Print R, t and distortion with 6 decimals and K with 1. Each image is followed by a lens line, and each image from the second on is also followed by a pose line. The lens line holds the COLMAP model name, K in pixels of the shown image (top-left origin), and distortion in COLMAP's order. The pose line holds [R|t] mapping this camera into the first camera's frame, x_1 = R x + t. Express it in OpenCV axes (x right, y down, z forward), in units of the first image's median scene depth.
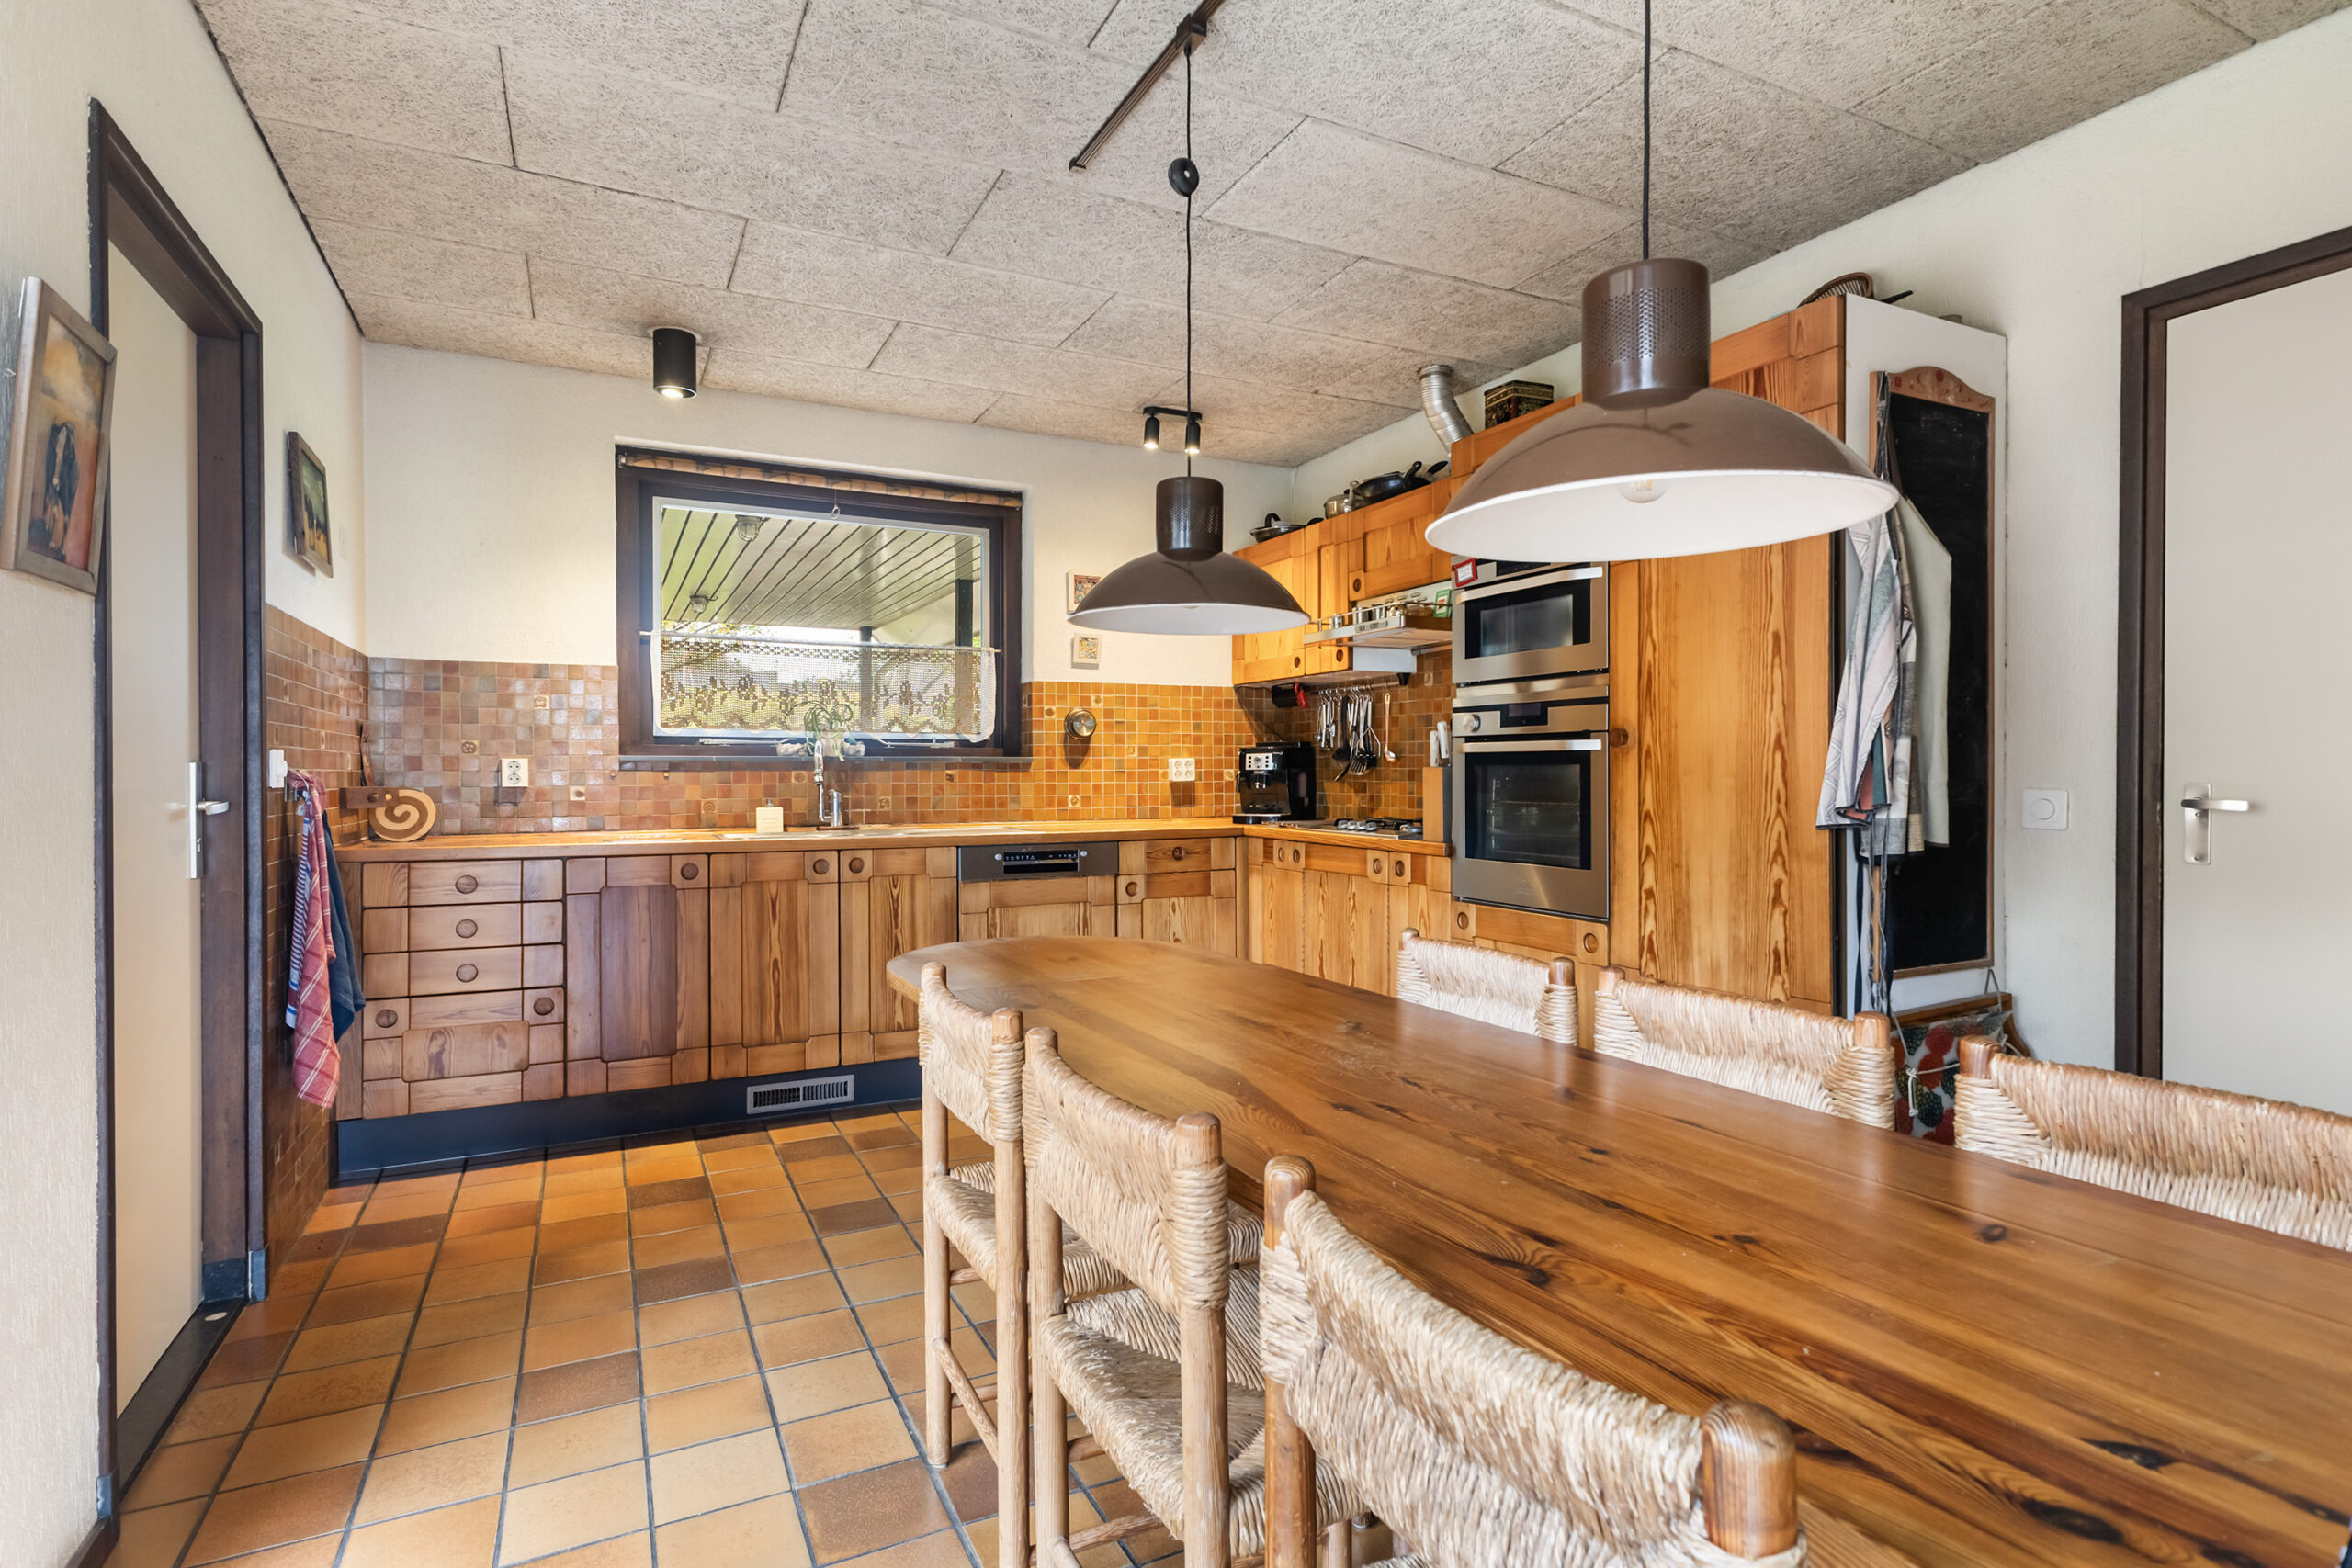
lens RADIAL K [[1147.3, 0, 1188.3], [0, 1147.3, 776.0], [0, 0, 1]] dist [0.002463, 0.000909]
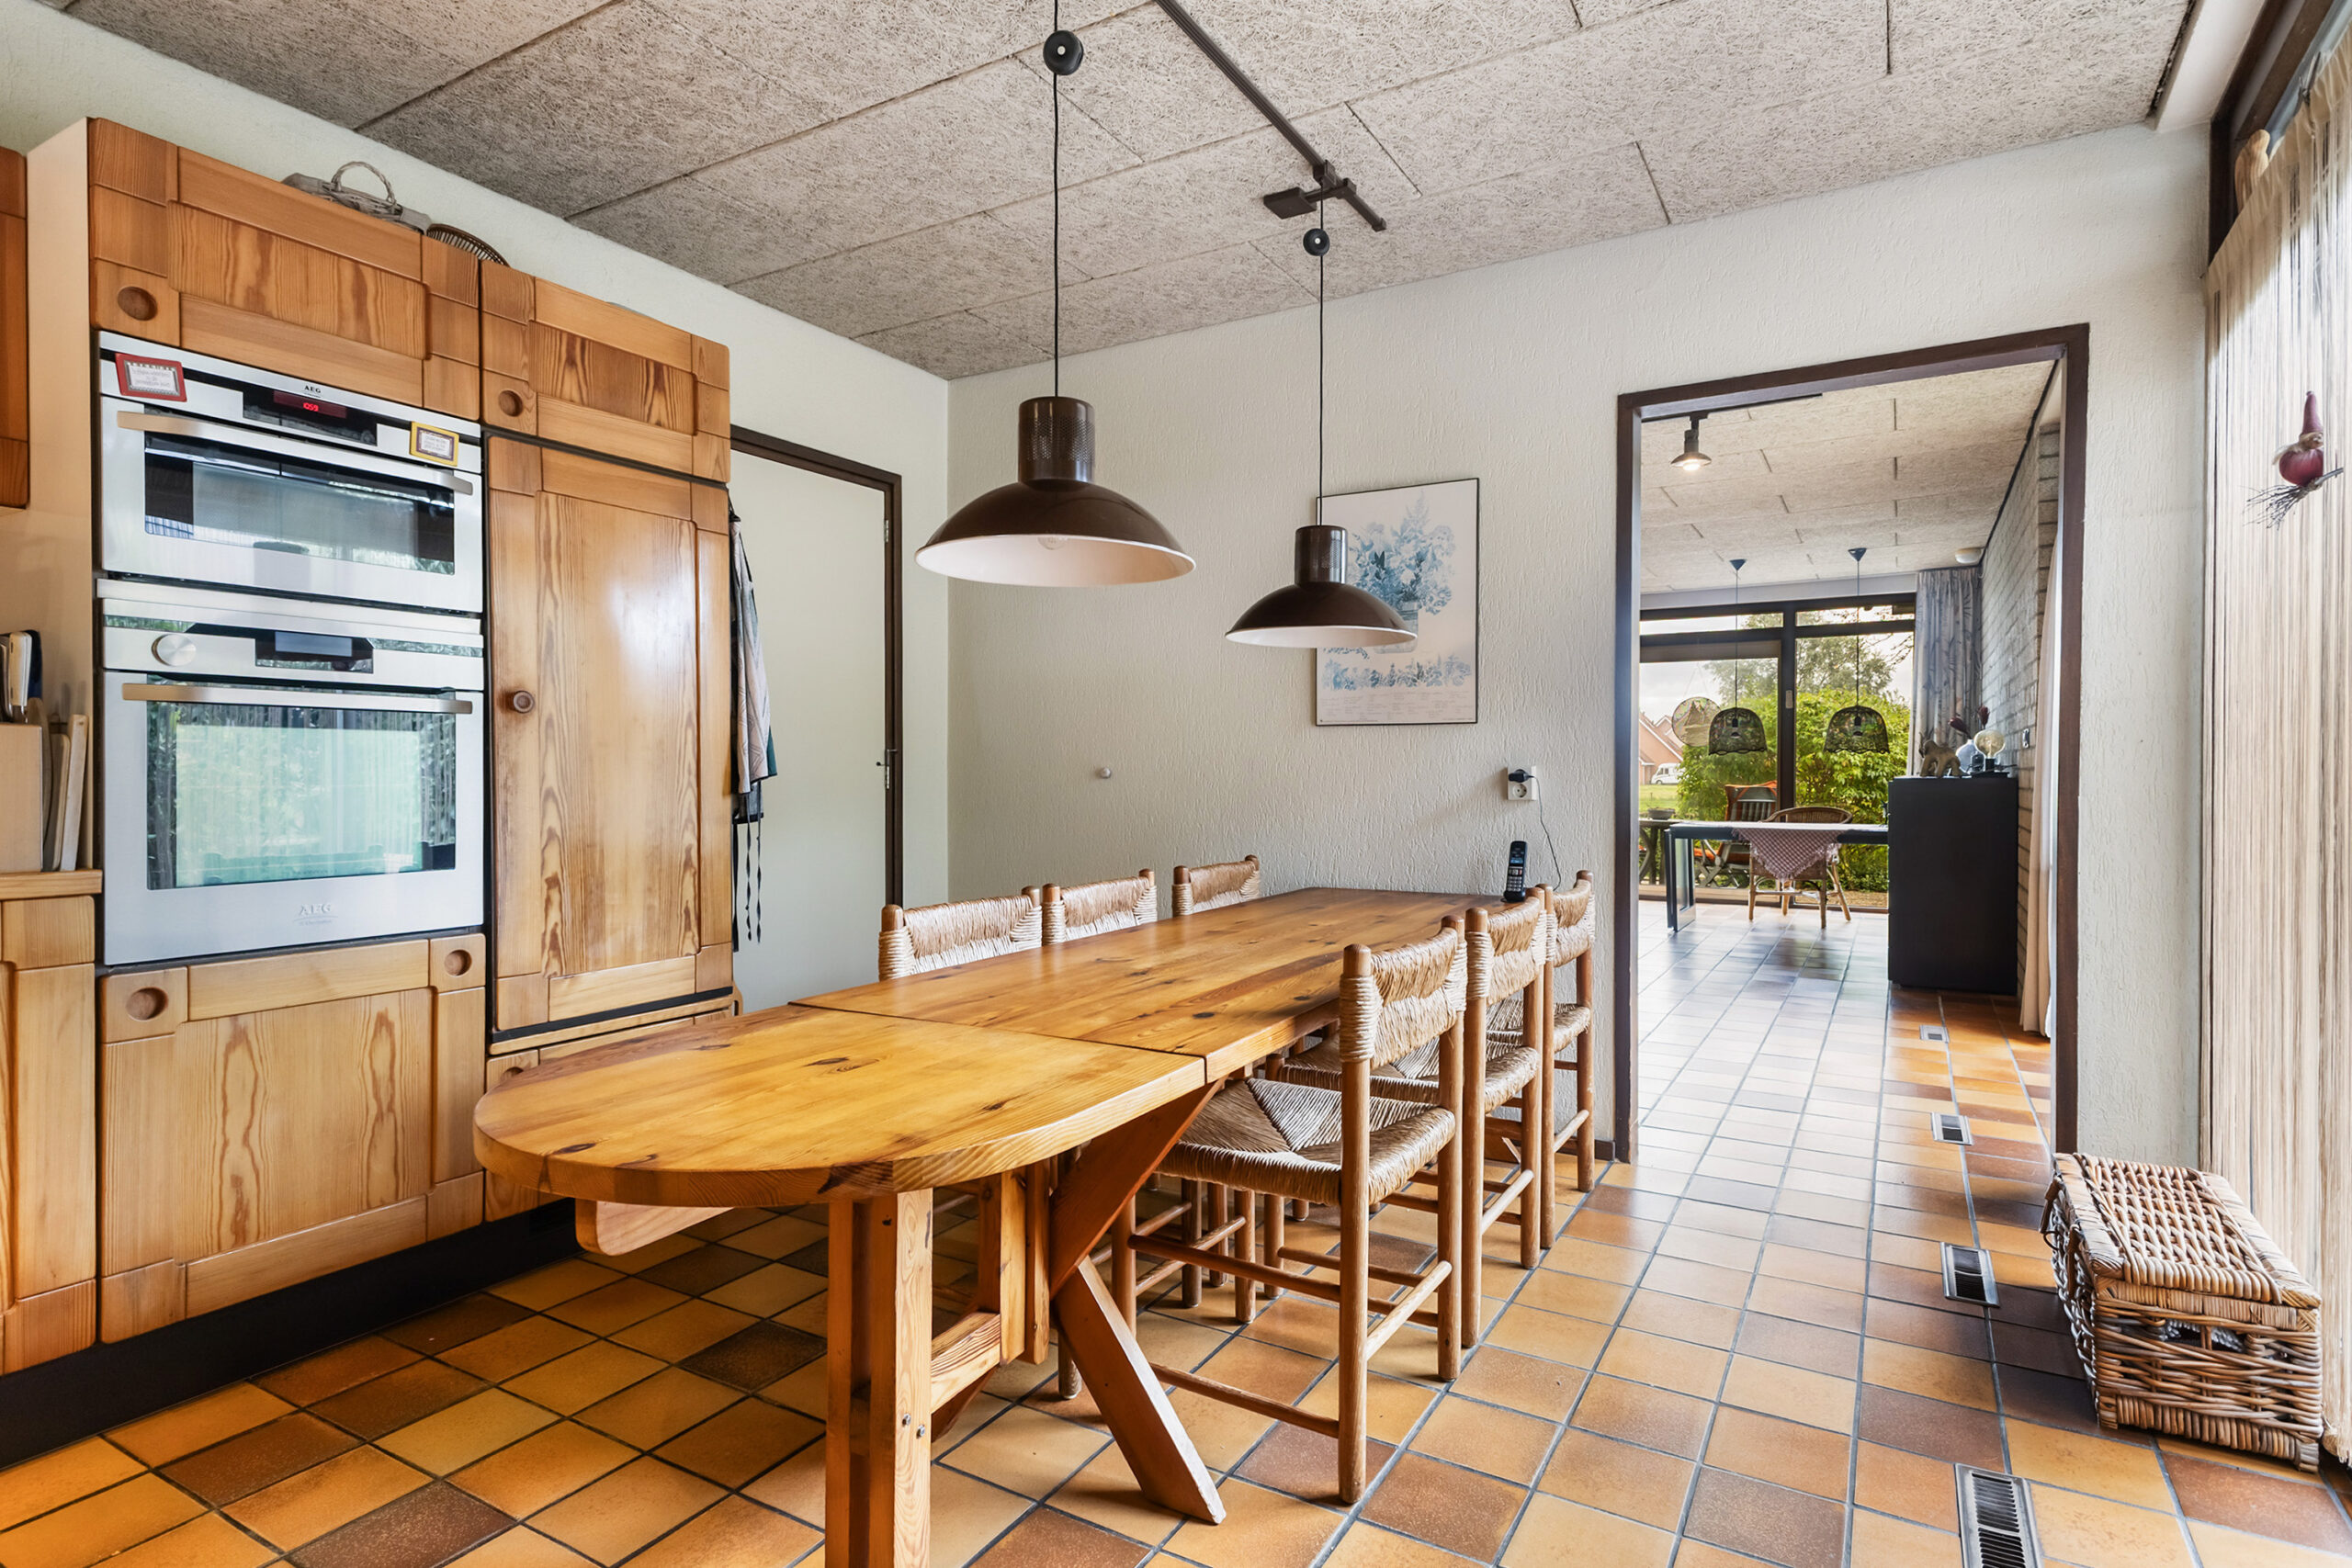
lens RADIAL K [[1147.3, 0, 1188.3], [0, 1147.3, 776.0], [0, 0, 1]] dist [0.002463, 0.000909]
pose [[-0.529769, -0.005946, 0.848121, -0.628522], [0.001494, 0.999967, 0.007943, 0.015403], [-0.848141, 0.005475, -0.529743, 1.098198]]
